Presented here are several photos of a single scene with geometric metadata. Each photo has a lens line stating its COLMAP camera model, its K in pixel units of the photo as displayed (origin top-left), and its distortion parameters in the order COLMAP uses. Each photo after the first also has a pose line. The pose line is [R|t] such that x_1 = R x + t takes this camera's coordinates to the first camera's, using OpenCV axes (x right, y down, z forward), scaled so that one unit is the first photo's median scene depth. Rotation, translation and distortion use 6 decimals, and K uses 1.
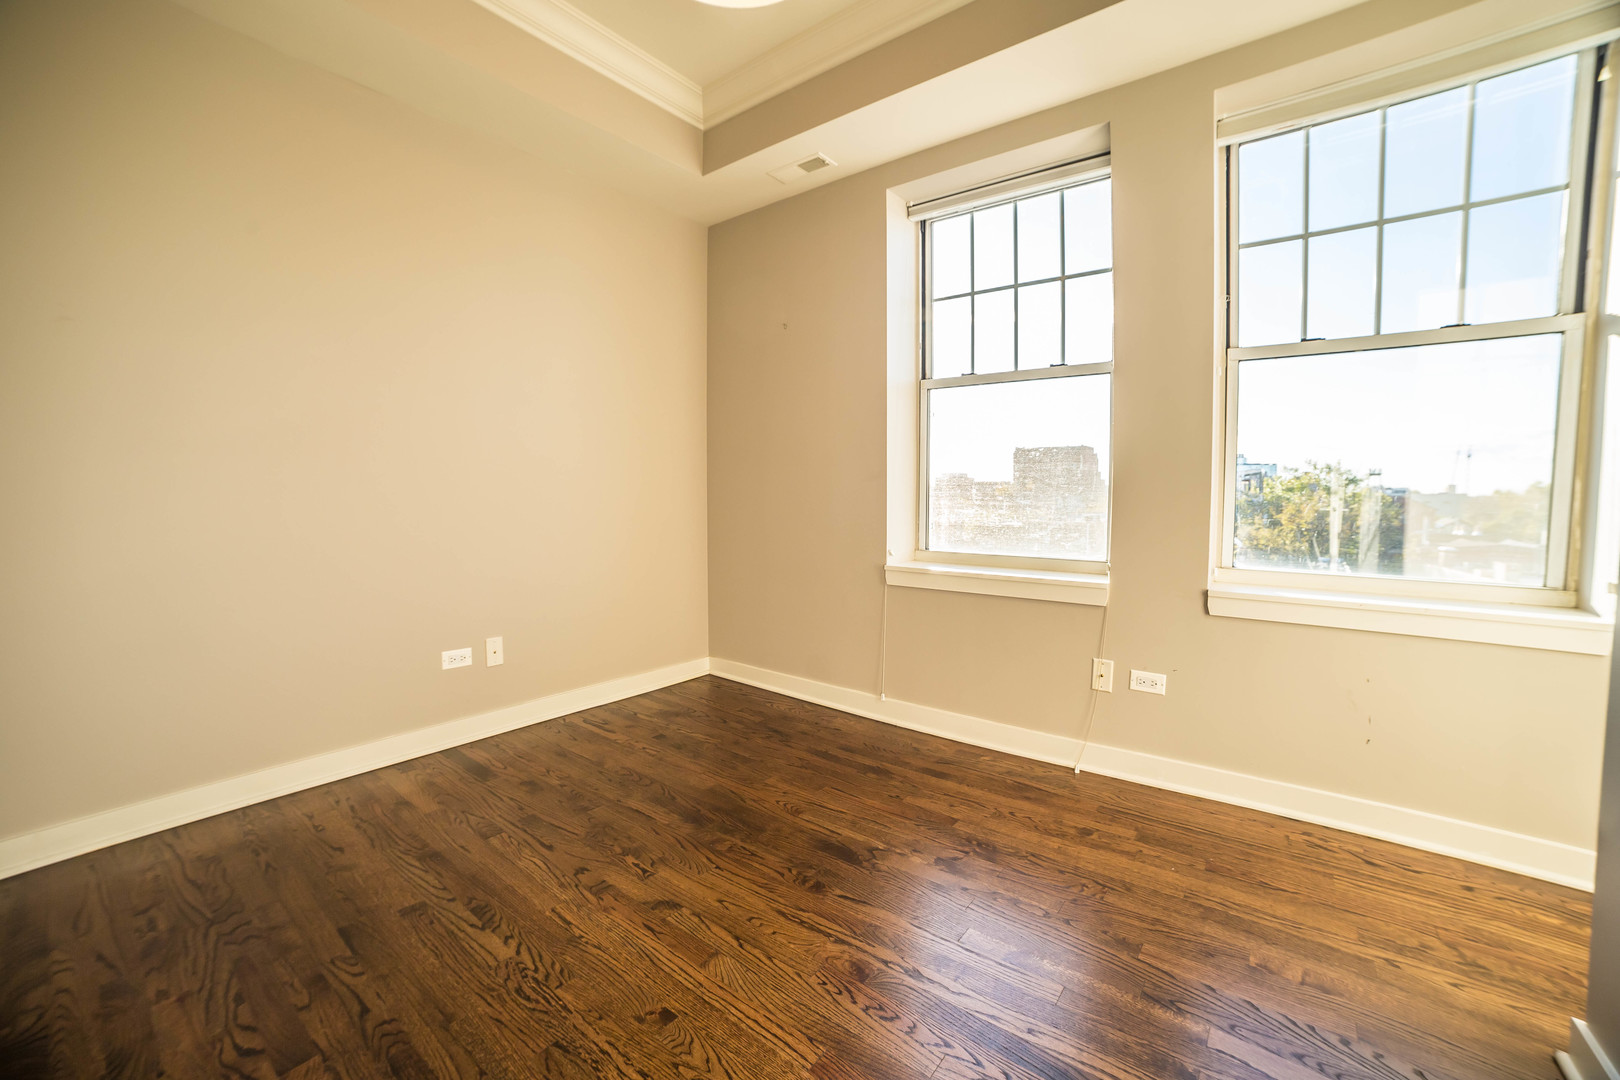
lens RADIAL K [[647.3, 0, 818.0], [0, 647.3, 524.1], [0, 0, 1]] dist [-0.101763, 0.032635]
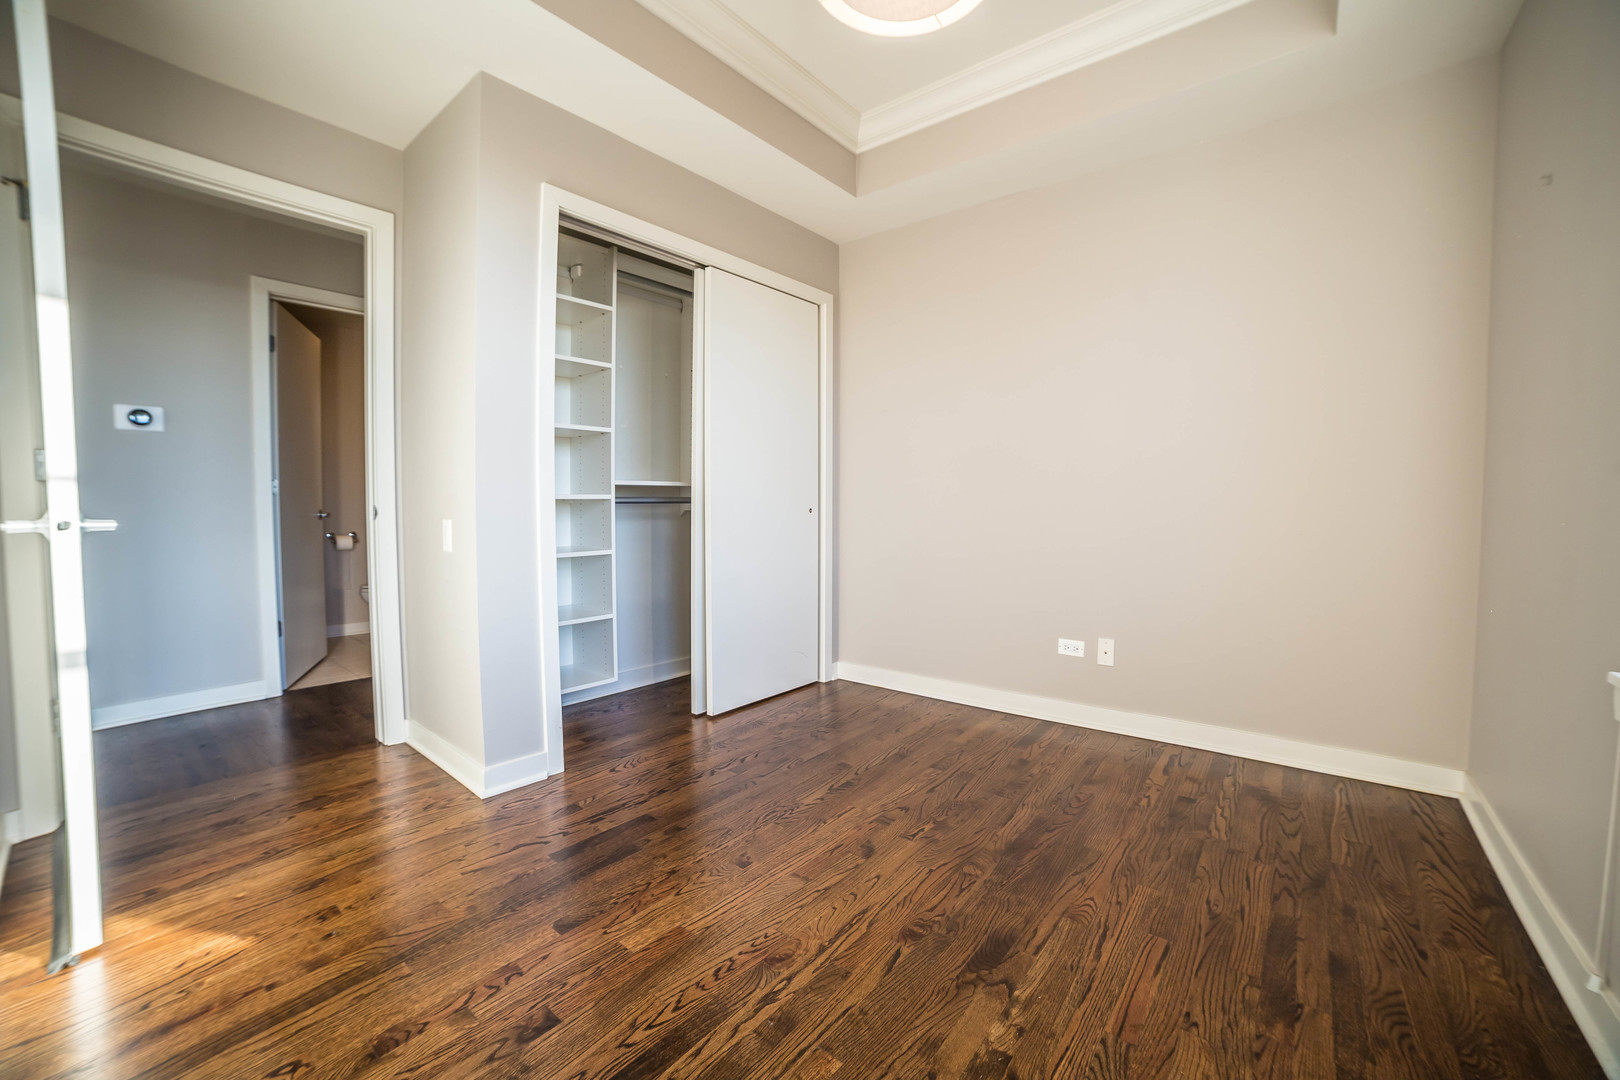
lens RADIAL K [[647.3, 0, 818.0], [0, 647.3, 524.1], [0, 0, 1]] dist [-0.101763, 0.032635]
pose [[-0.025123, 0.030167, -0.999229, 0.787563], [-0.048031, 0.998354, 0.031348, -0.030084], [0.998530, 0.048781, -0.023632, 0.767865]]
